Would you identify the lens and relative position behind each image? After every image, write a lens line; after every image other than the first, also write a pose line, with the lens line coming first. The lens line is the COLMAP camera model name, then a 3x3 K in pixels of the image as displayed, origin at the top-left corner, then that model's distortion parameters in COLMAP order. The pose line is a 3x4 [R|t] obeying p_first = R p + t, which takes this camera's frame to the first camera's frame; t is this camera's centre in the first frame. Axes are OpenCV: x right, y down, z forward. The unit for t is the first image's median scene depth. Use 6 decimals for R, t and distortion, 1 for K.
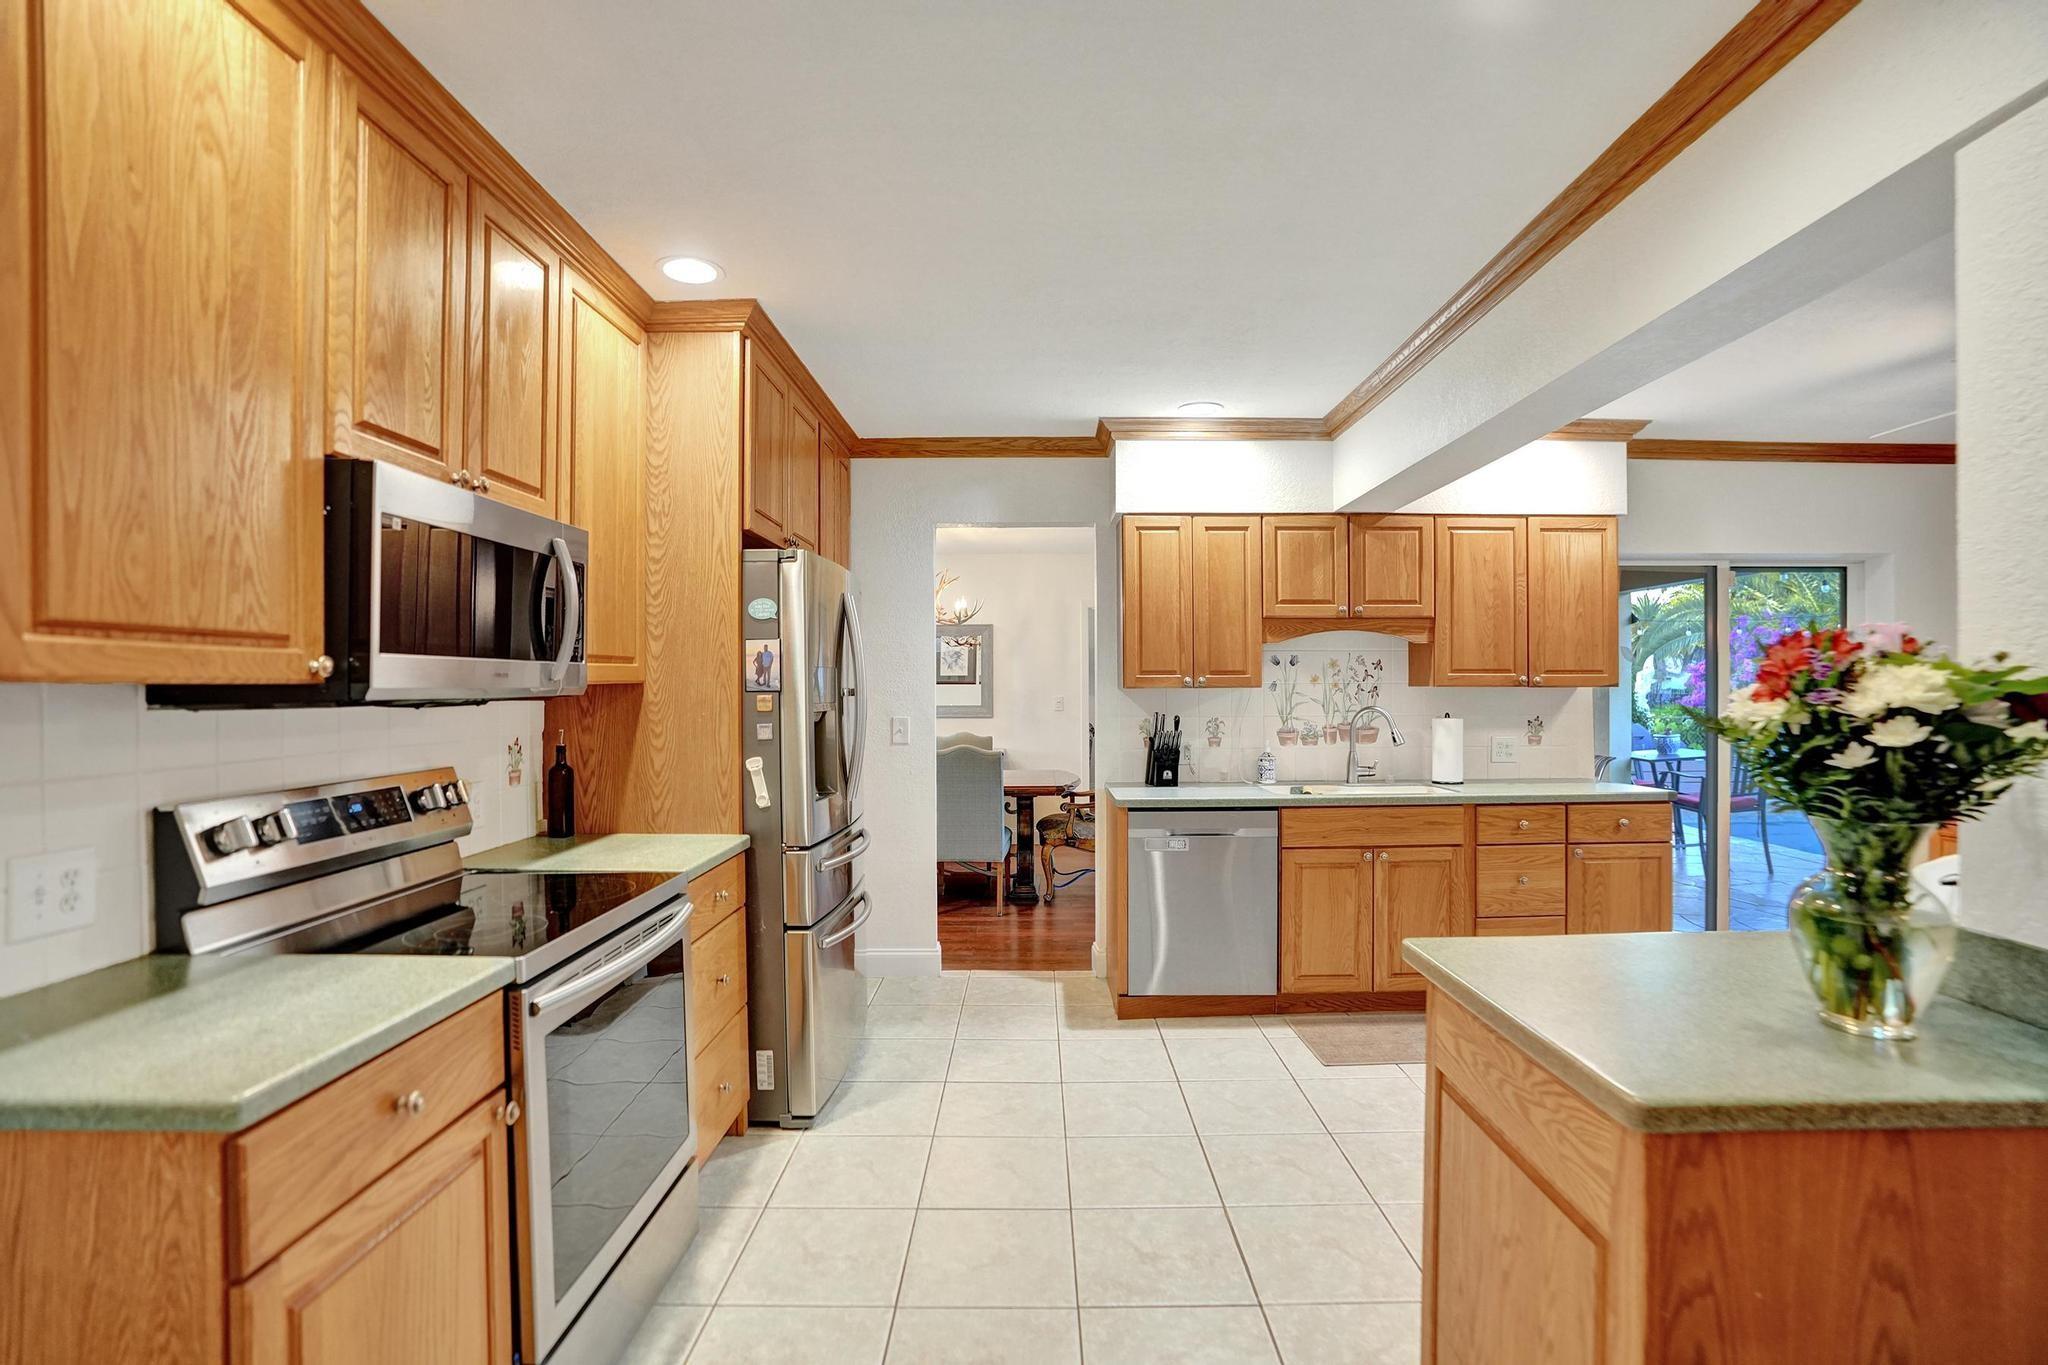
lens RADIAL K [[951.2, 0, 1029.8], [0, 951.2, 689.5], [0, 0, 1]] dist [-0.069620, 0.027354]
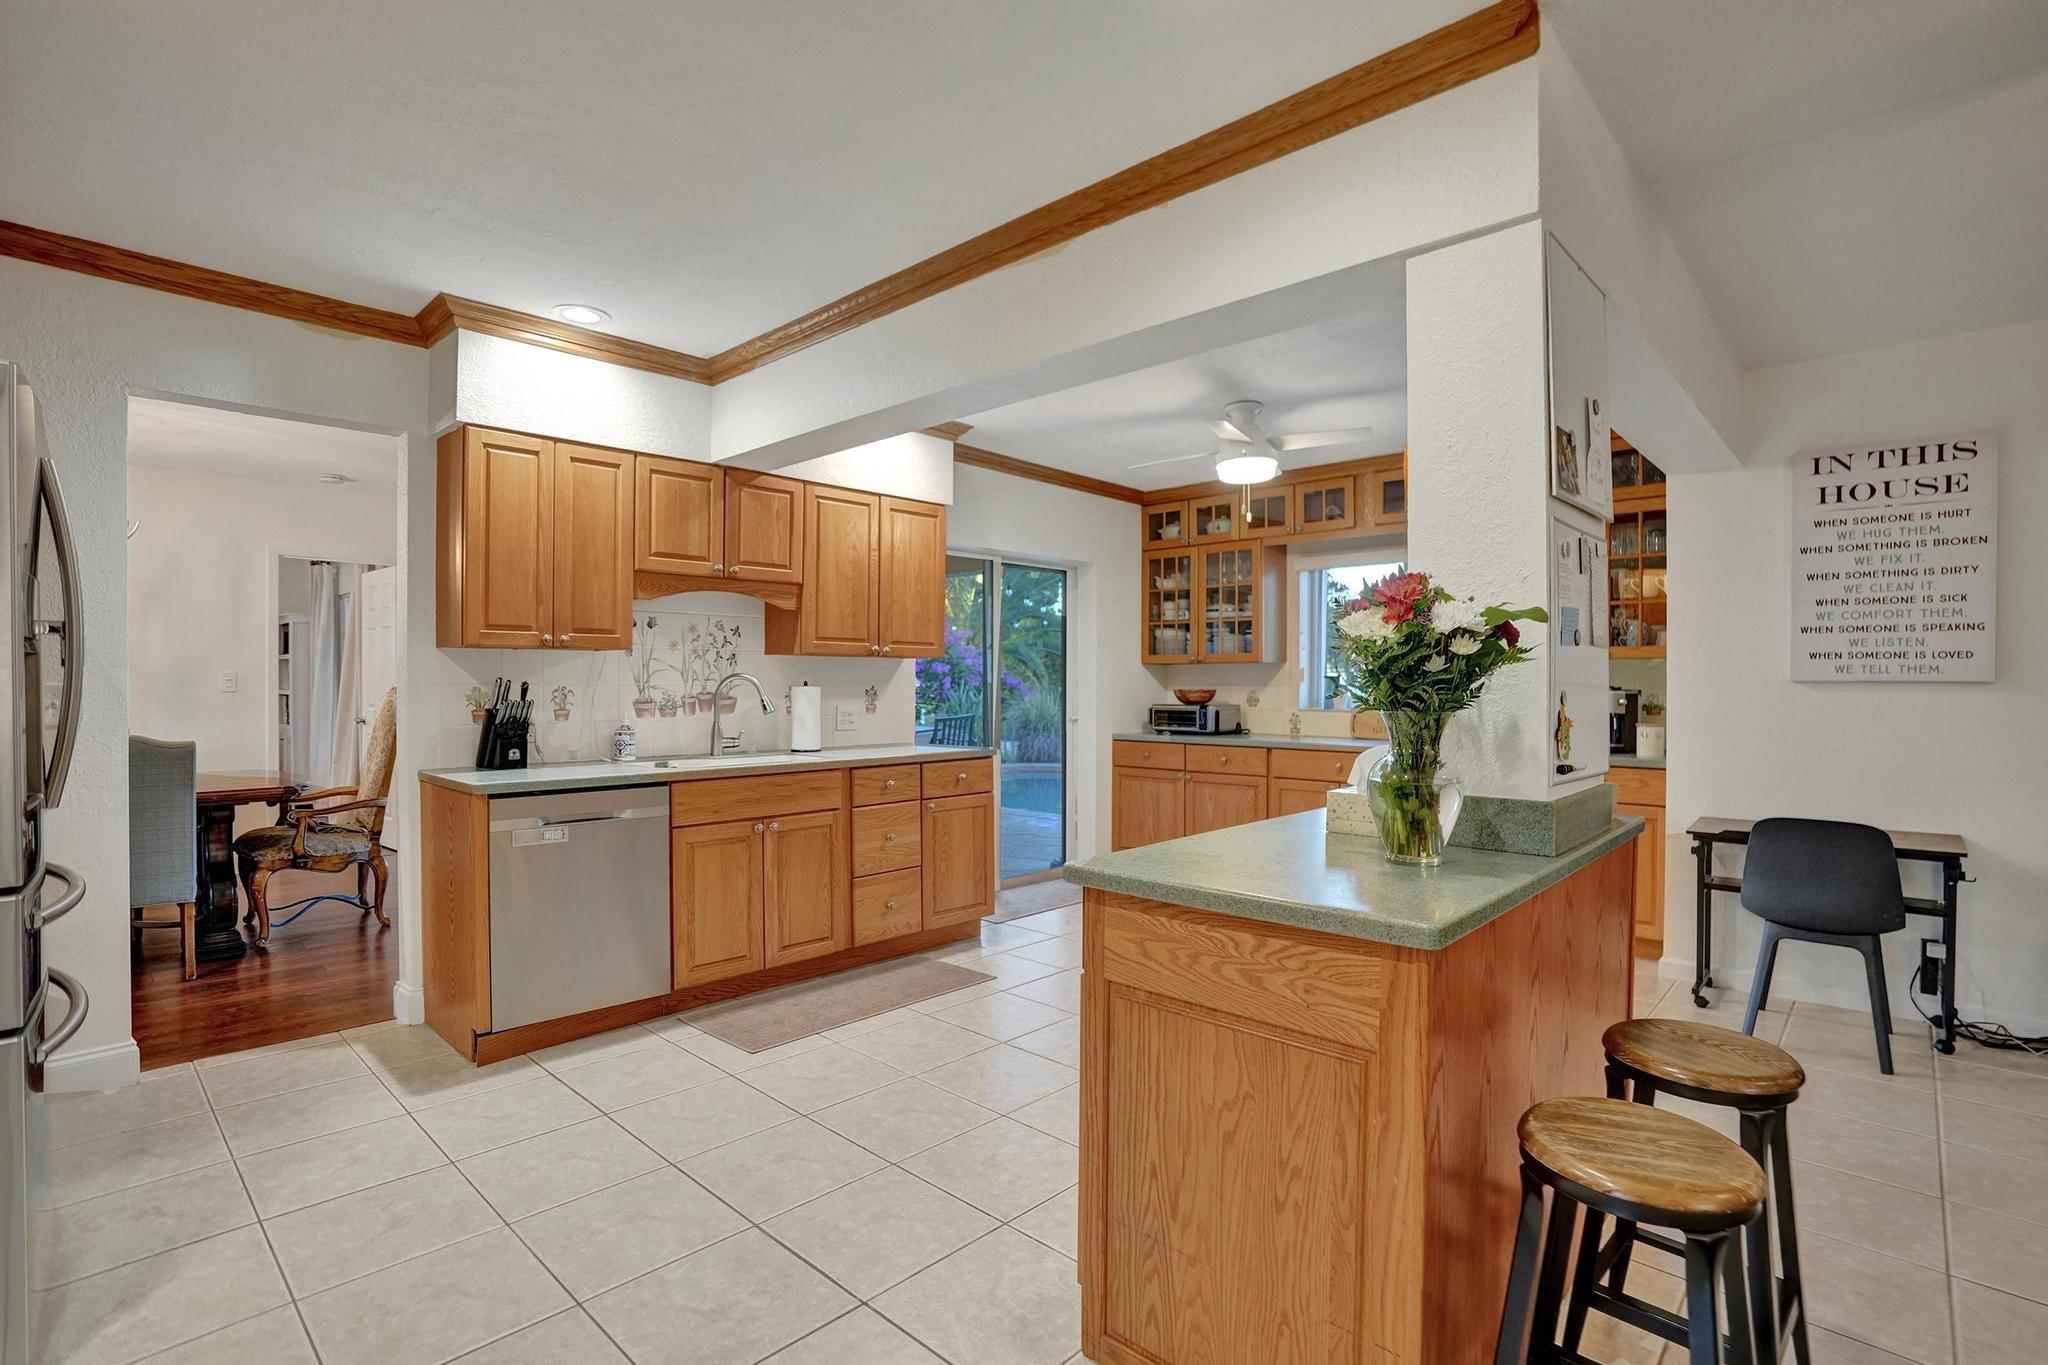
lens RADIAL K [[979.3, 0, 1023.4], [0, 979.3, 687.9], [0, 0, 1]] dist [-0.074242, 0.032421]
pose [[0.683762, 0.001167, 0.729704, -0.203456], [-0.004160, 0.999989, 0.002299, 0.037398], [-0.729693, -0.004608, 0.683759, 0.155424]]
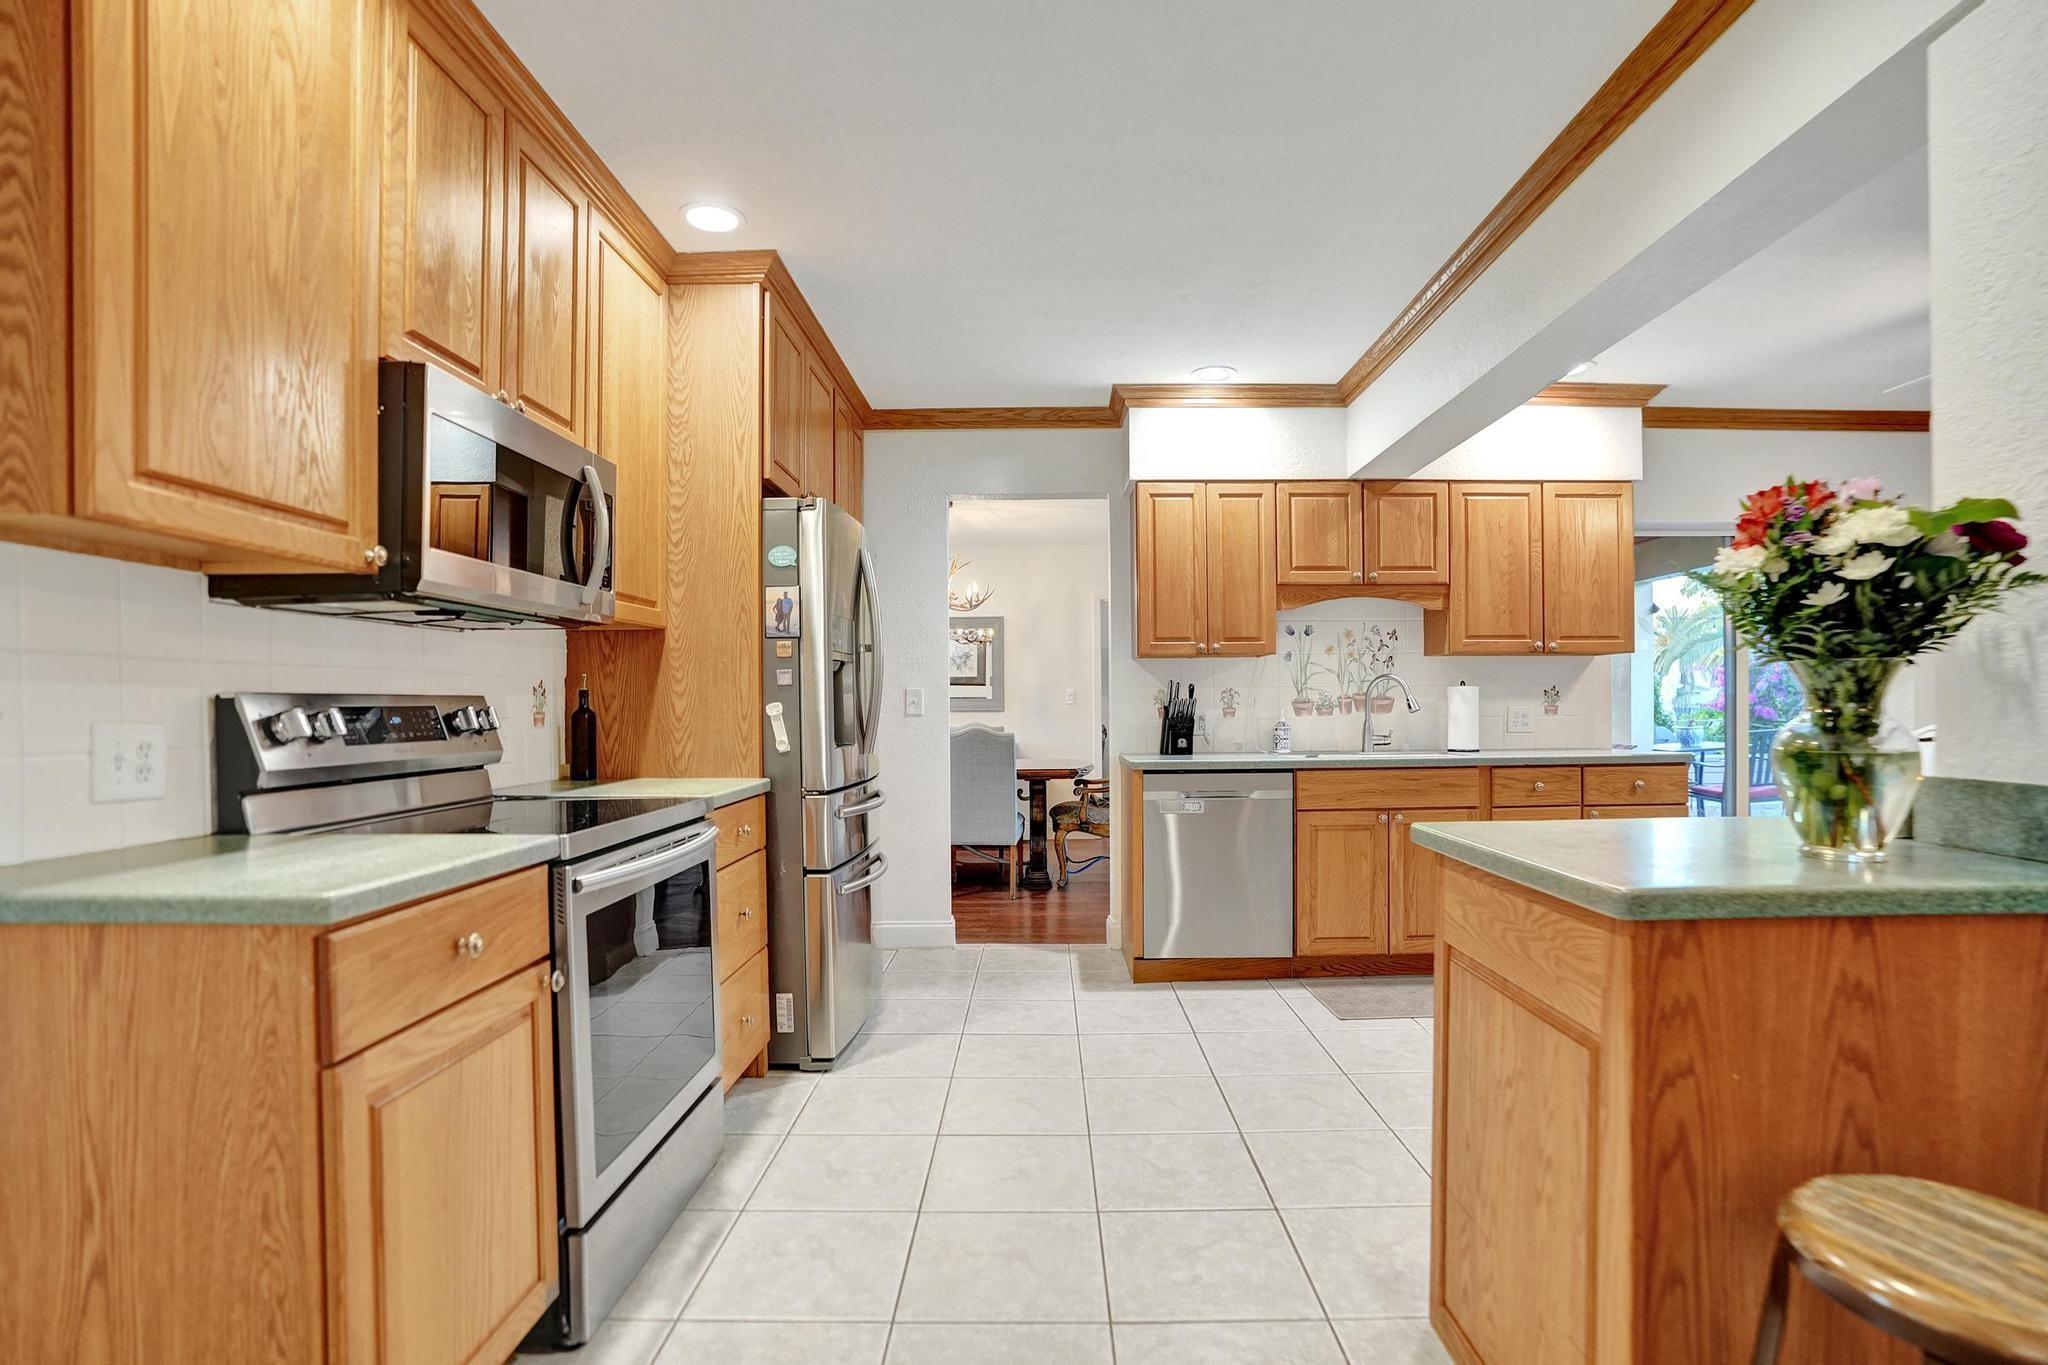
lens RADIAL K [[979.9, 0, 1033.7], [0, 979.9, 711.7], [0, 0, 1]] dist [-0.070847, 0.028728]
pose [[0.999982, -0.003010, -0.005142, -0.007114], [0.003020, 0.999993, 0.002002, 0.070384], [0.005136, -0.002018, 0.999985, -0.037506]]
